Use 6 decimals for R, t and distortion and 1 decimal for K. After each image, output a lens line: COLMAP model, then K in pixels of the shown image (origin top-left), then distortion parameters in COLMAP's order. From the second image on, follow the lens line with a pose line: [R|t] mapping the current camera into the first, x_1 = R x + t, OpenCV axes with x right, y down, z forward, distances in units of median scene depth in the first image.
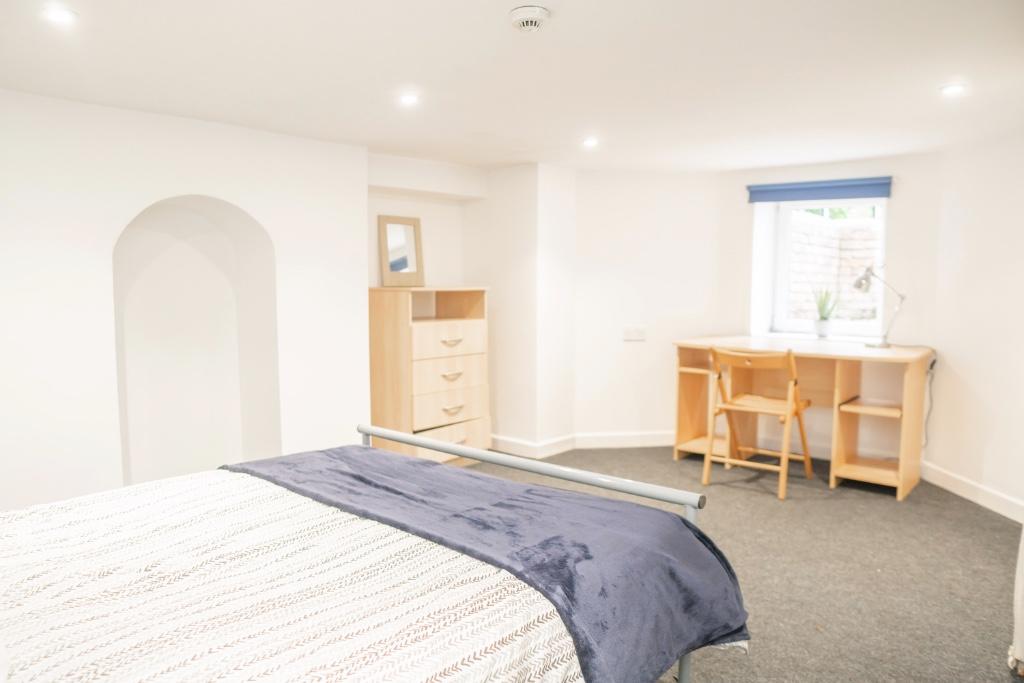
lens RADIAL K [[715.2, 0, 512.0], [0, 715.2, 341.5], [0, 0, 1]] dist [-0.061269, 0.000401]
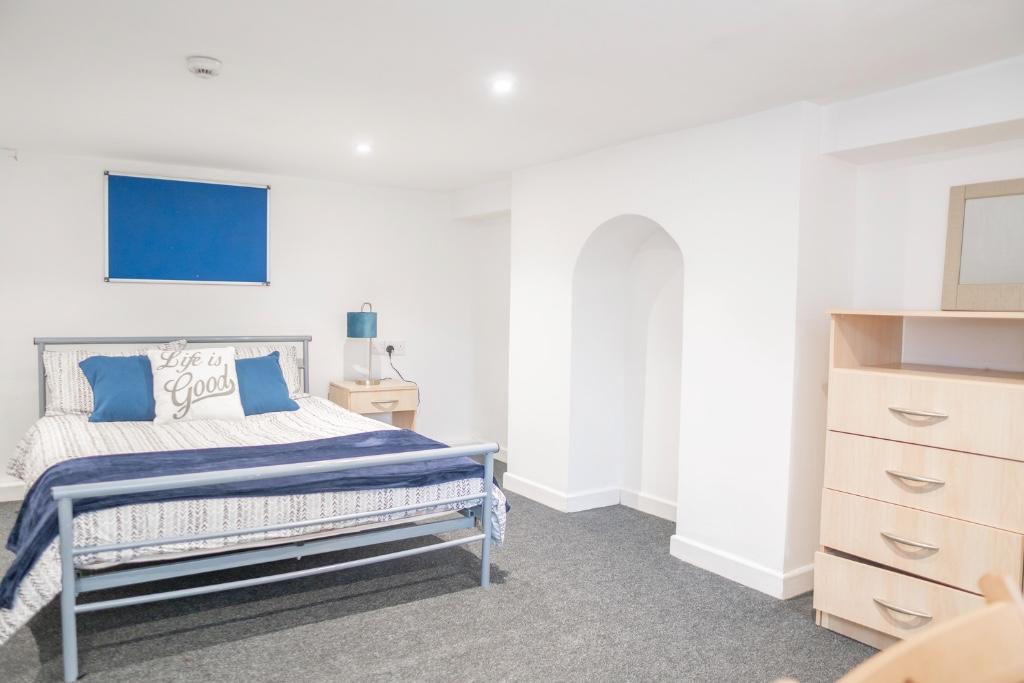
lens RADIAL K [[715.2, 0, 512.0], [0, 715.2, 341.5], [0, 0, 1]] dist [-0.061269, 0.000401]
pose [[-0.210672, 0.047067, -0.976423, 0.471902], [-0.094615, 0.993169, 0.068289, -0.060138], [0.972967, 0.106771, -0.204779, 0.817187]]
